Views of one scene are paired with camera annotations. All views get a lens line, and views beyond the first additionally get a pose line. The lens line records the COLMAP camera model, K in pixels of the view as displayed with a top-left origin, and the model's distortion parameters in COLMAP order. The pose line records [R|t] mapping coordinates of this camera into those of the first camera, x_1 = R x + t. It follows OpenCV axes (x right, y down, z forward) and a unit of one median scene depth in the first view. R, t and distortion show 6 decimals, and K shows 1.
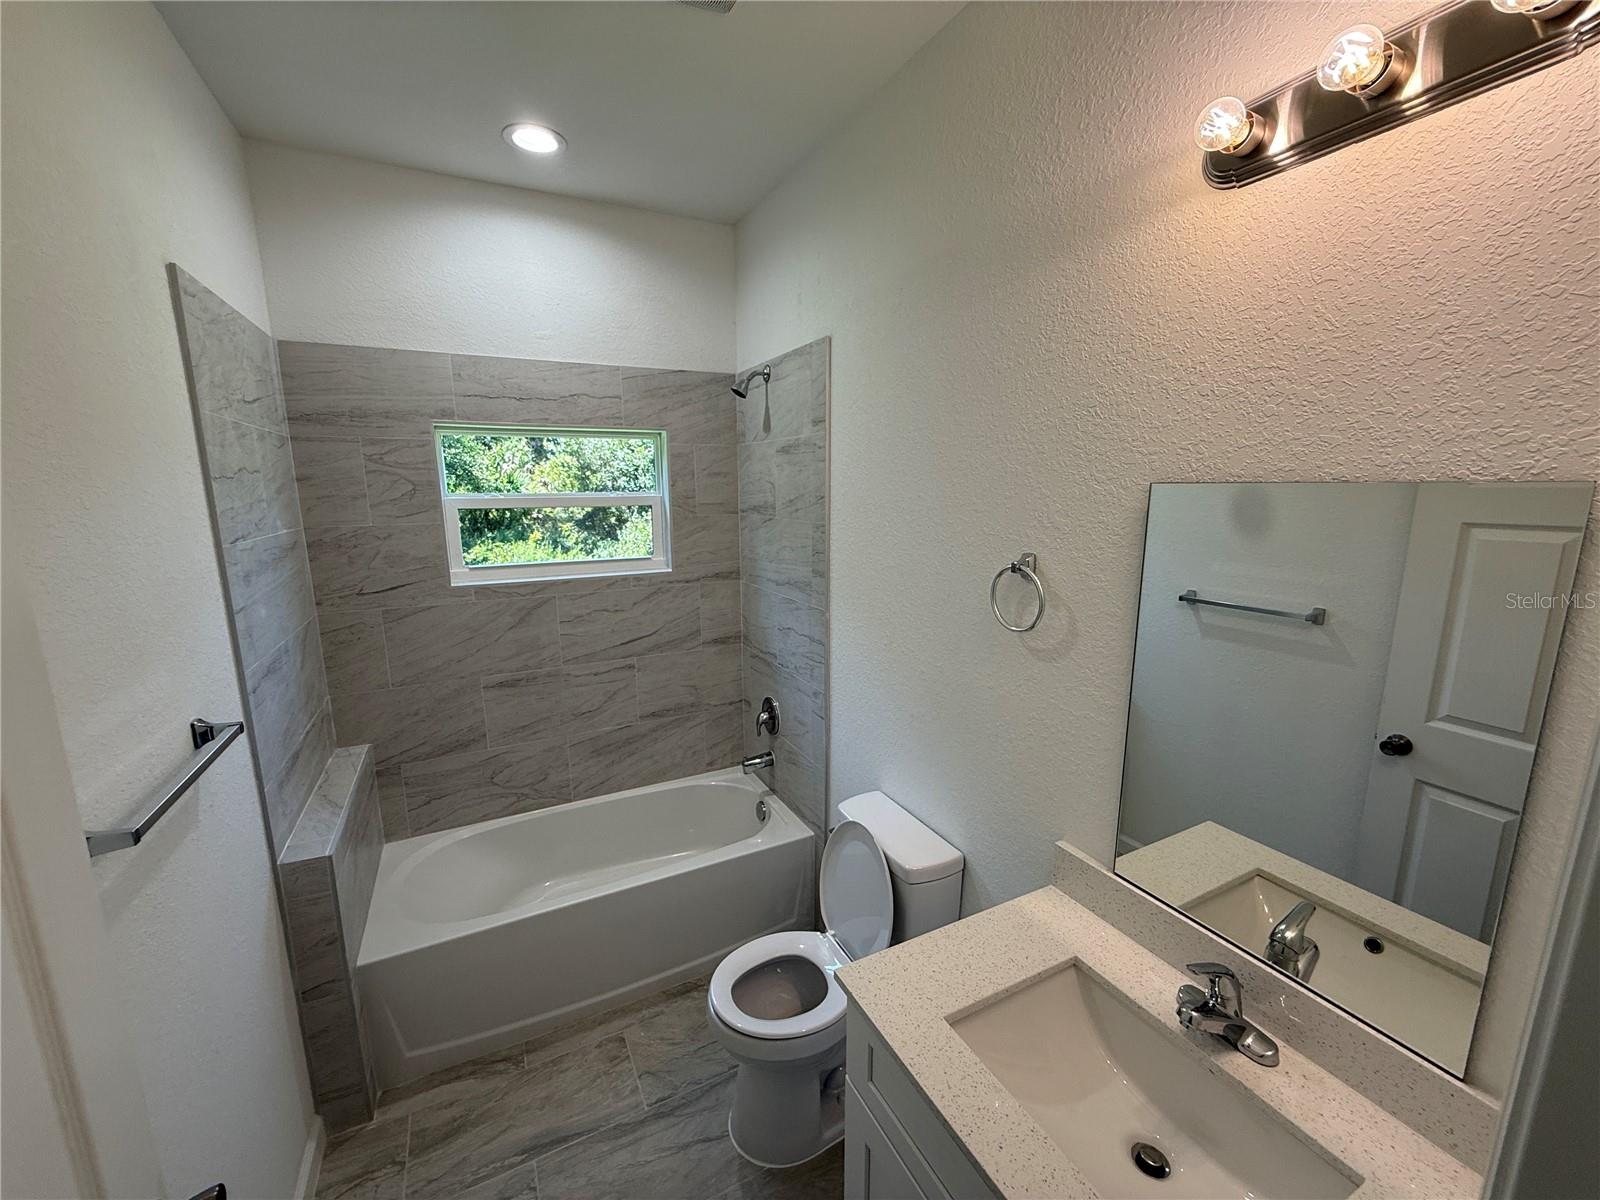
lens RADIAL K [[639.3, 0, 797.4], [0, 639.3, 599.5], [0, 0, 1]] dist [0.000614, 0.000314]
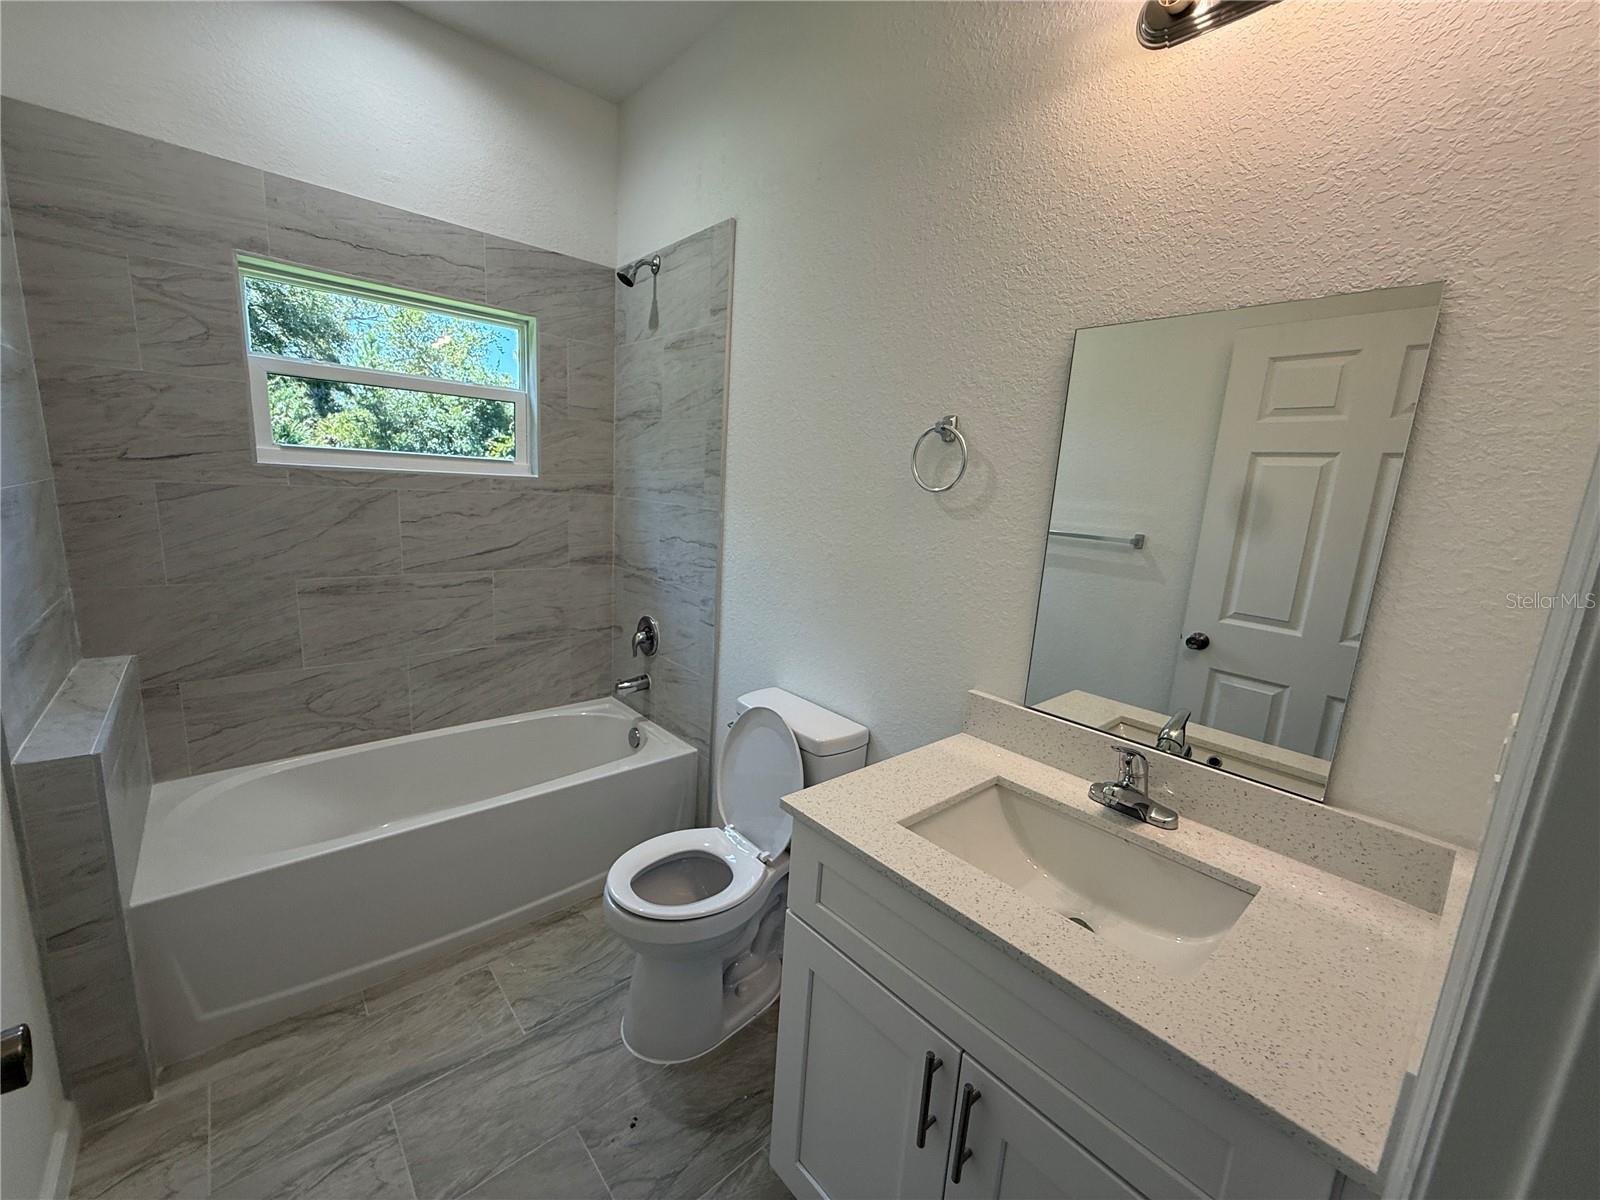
lens RADIAL K [[639.3, 0, 795.0], [0, 639.3, 602.1], [0, 0, 1]] dist [0.000614, 0.000314]
pose [[0.966089, 0.018184, 0.257570, -0.104085], [-0.021171, 0.999737, 0.008831, 0.163222], [-0.257342, -0.013985, 0.966219, 0.039474]]
